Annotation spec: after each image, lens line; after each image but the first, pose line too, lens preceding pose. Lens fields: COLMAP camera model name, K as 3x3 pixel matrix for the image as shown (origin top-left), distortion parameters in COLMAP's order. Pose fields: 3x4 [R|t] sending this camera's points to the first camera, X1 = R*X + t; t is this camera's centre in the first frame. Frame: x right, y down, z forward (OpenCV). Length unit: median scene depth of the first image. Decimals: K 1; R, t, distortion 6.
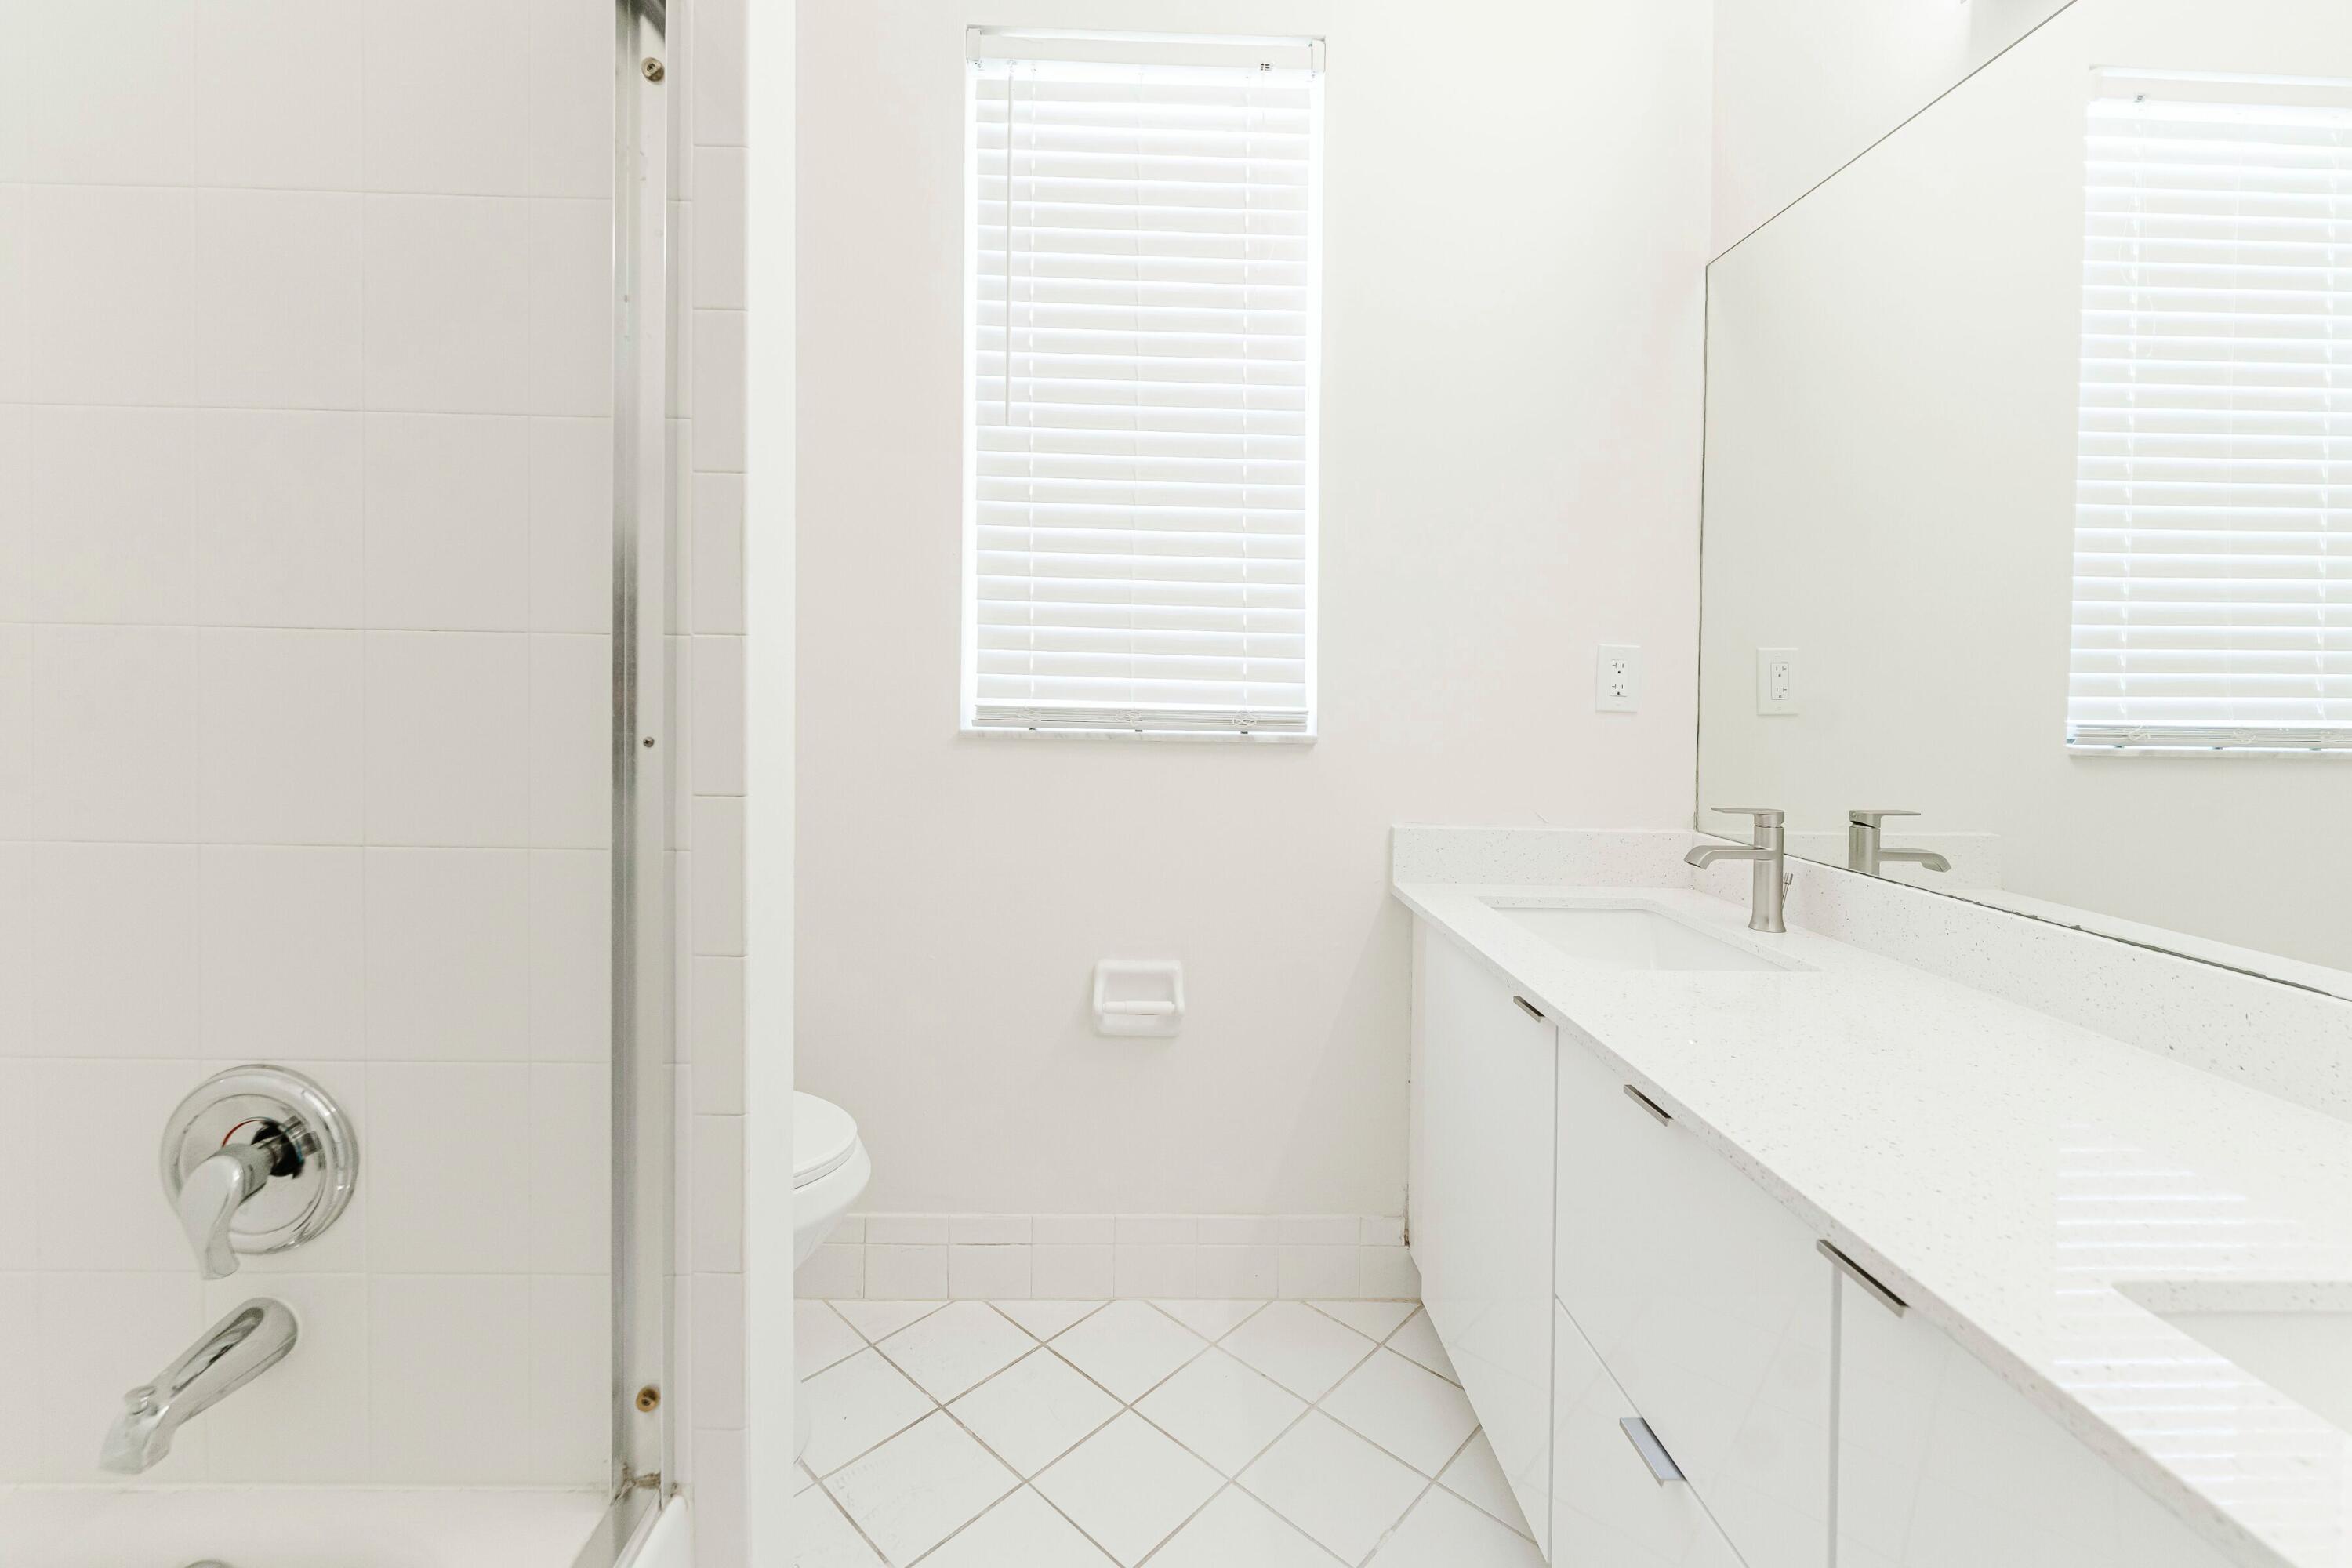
lens RADIAL K [[997.8, 0, 1153.6], [0, 997.8, 780.1], [0, 0, 1]] dist [-0.002620, 0.000410]
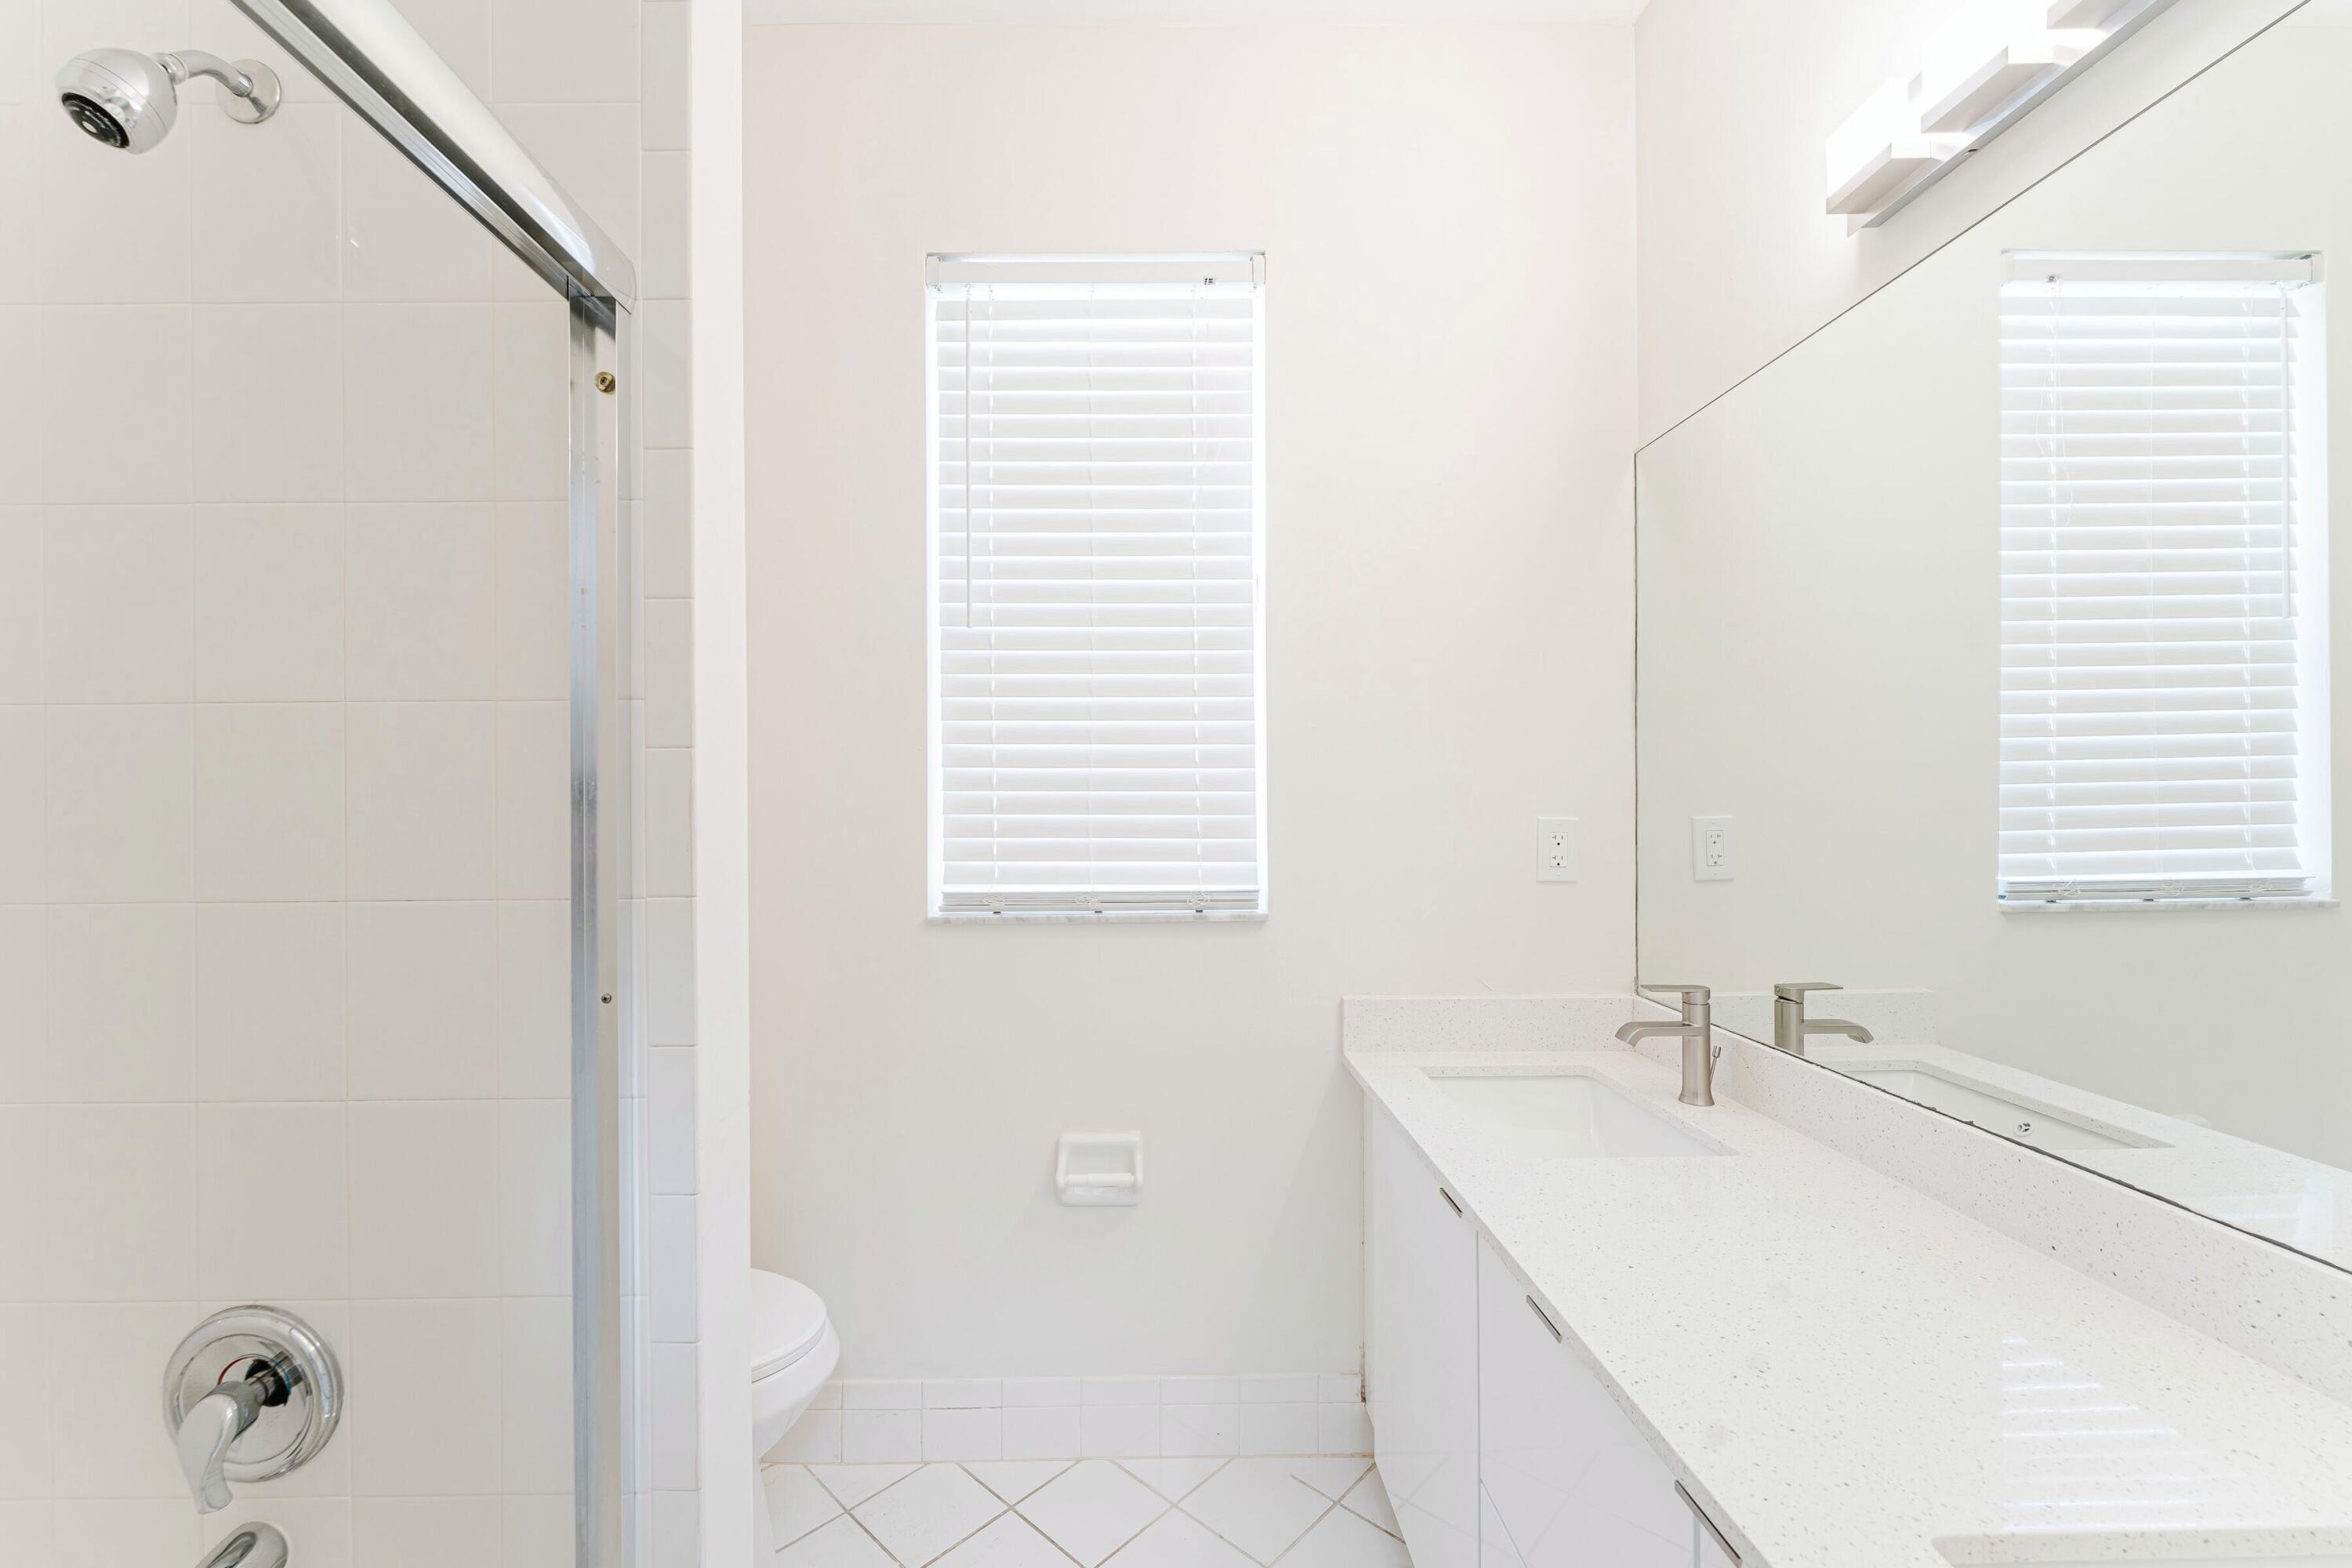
lens RADIAL K [[997.8, 0, 1190.9], [0, 997.8, 790.4], [0, 0, 1]] dist [-0.002620, 0.000410]
pose [[0.999771, -0.017038, -0.012962, 0.099562], [0.016832, 0.999733, -0.015834, -0.160377], [0.013228, 0.015612, 0.999791, -0.054020]]
